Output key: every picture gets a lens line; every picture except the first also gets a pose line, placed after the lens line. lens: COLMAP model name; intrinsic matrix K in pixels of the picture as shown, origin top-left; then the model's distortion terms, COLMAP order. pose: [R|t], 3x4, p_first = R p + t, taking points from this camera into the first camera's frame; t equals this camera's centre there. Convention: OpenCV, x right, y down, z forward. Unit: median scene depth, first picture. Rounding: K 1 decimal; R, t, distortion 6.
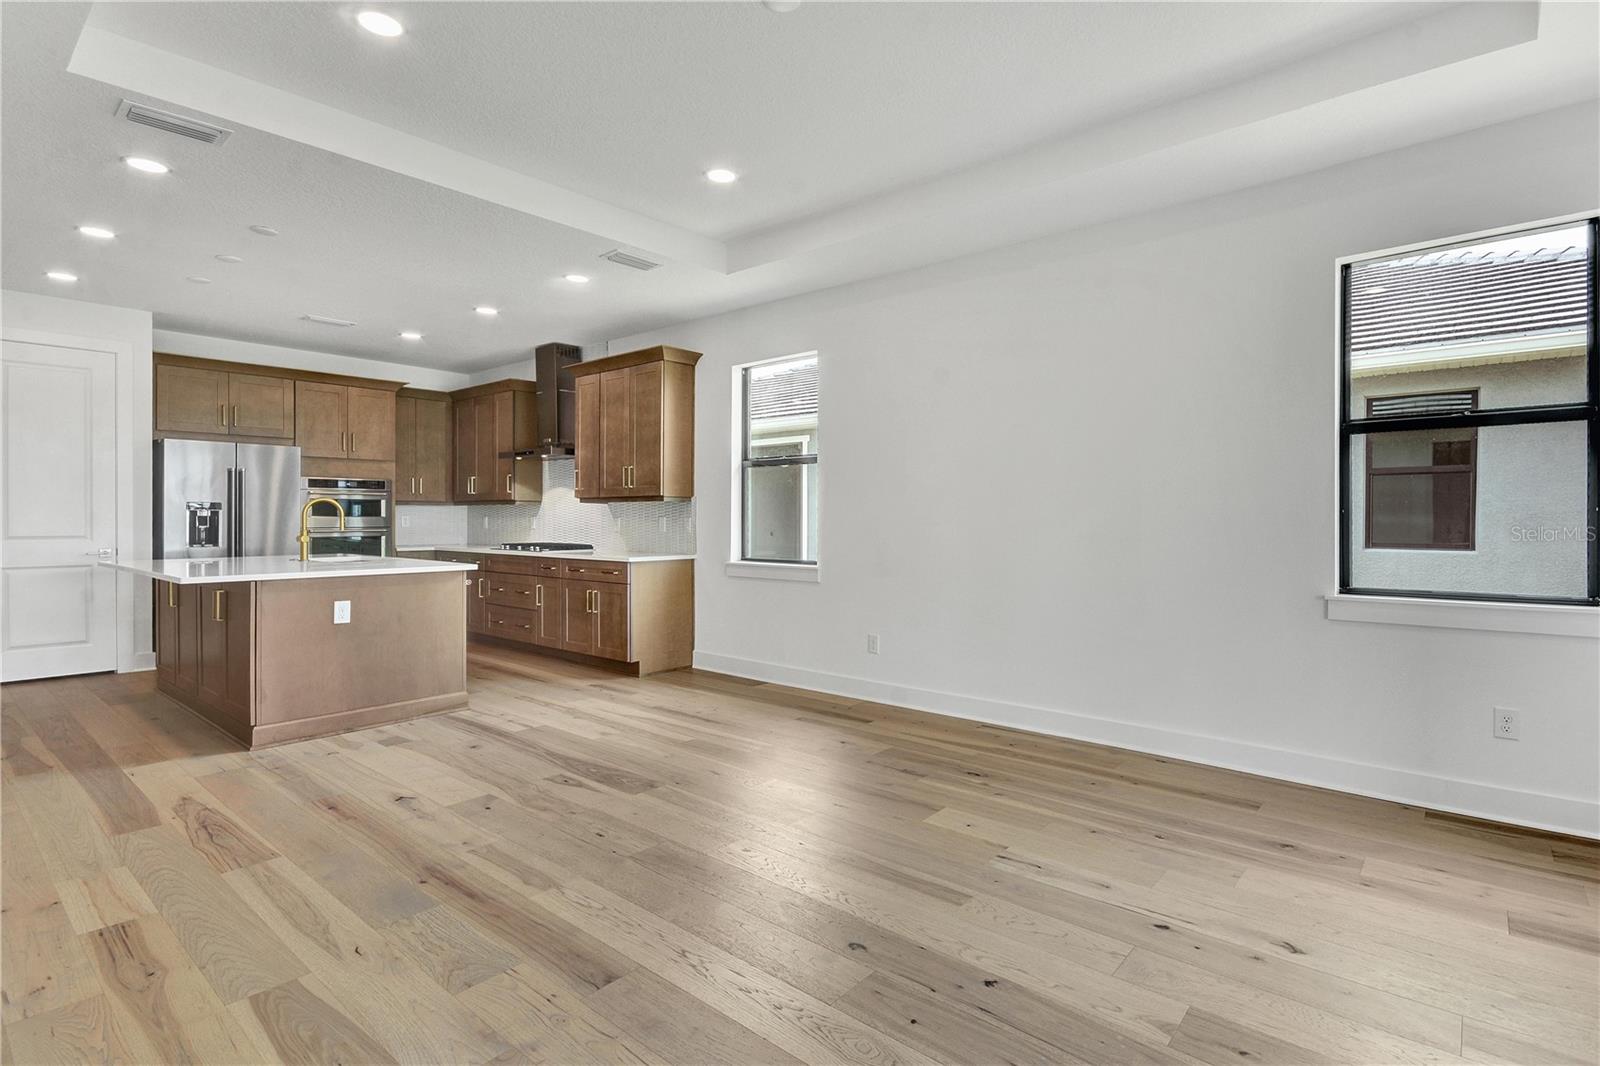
lens RADIAL K [[778.0, 0, 835.2], [0, 778.0, 533.1], [0, 0, 1]] dist [0.017405, 0.000250]
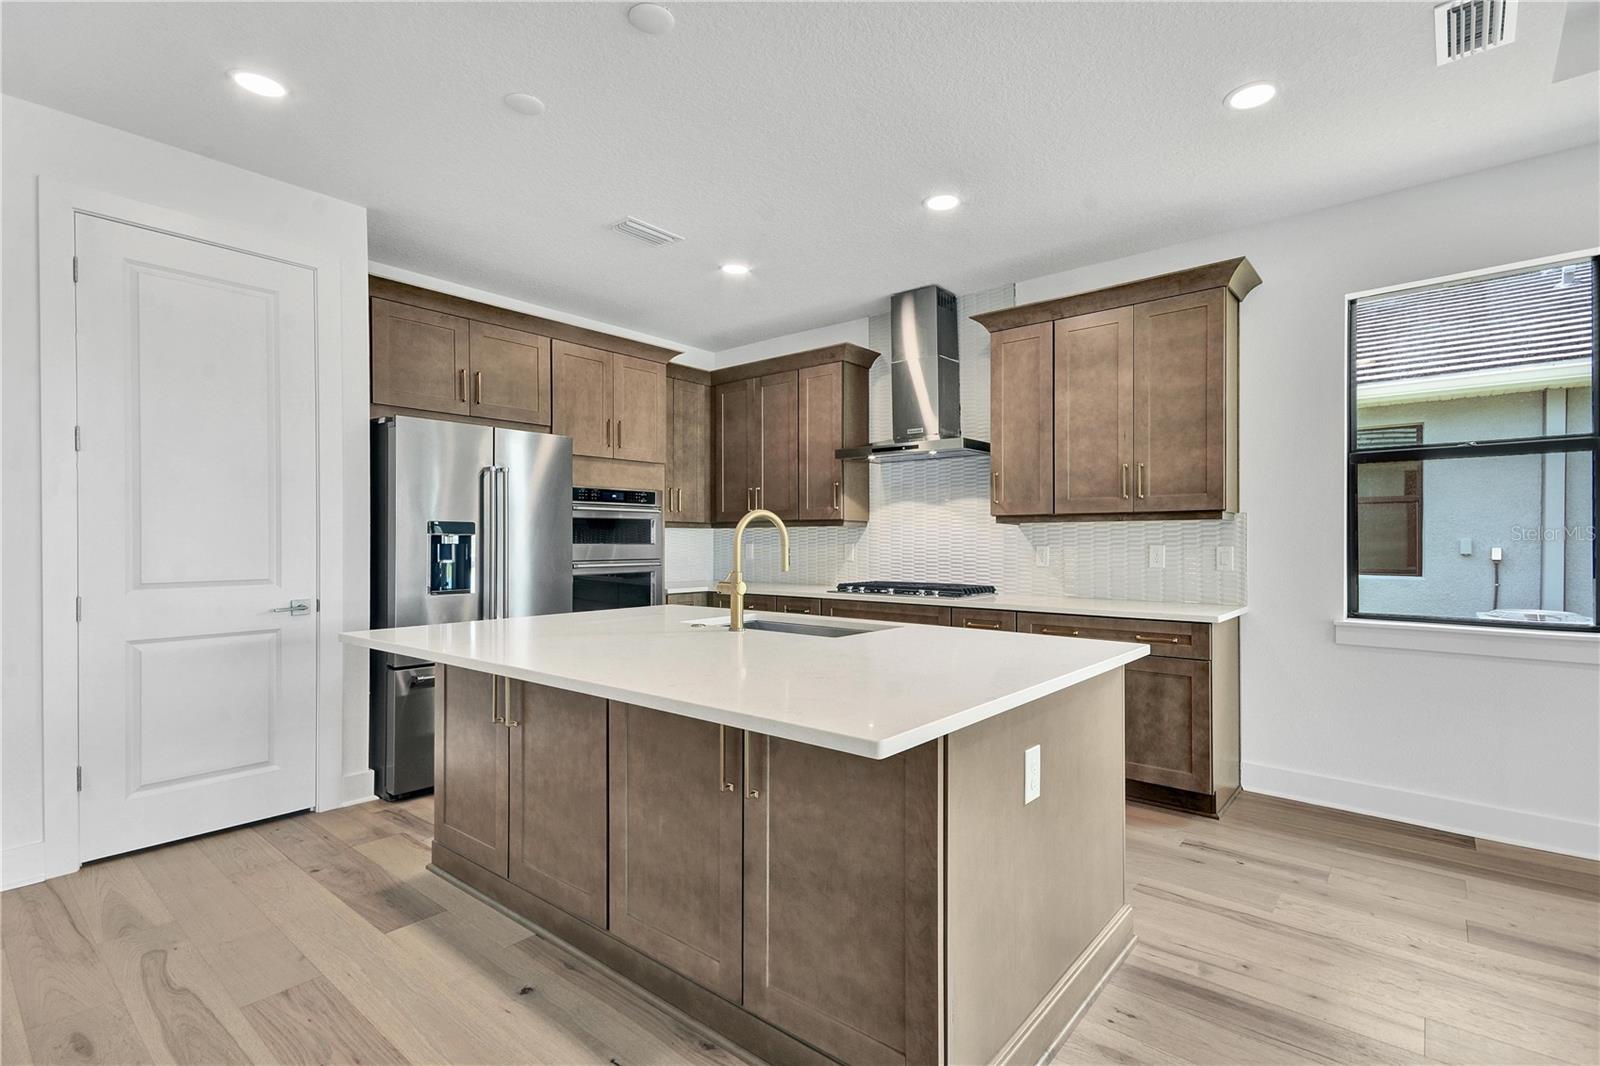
lens RADIAL K [[735.5, 0, 830.8], [0, 735.5, 535.8], [0, 0, 1]] dist [0.015529, 0.000171]
pose [[0.999730, -0.000601, 0.023249, -0.436248], [0.001334, 0.999503, -0.031502, -0.008123], [-0.023219, 0.031524, 0.999233, 0.352985]]
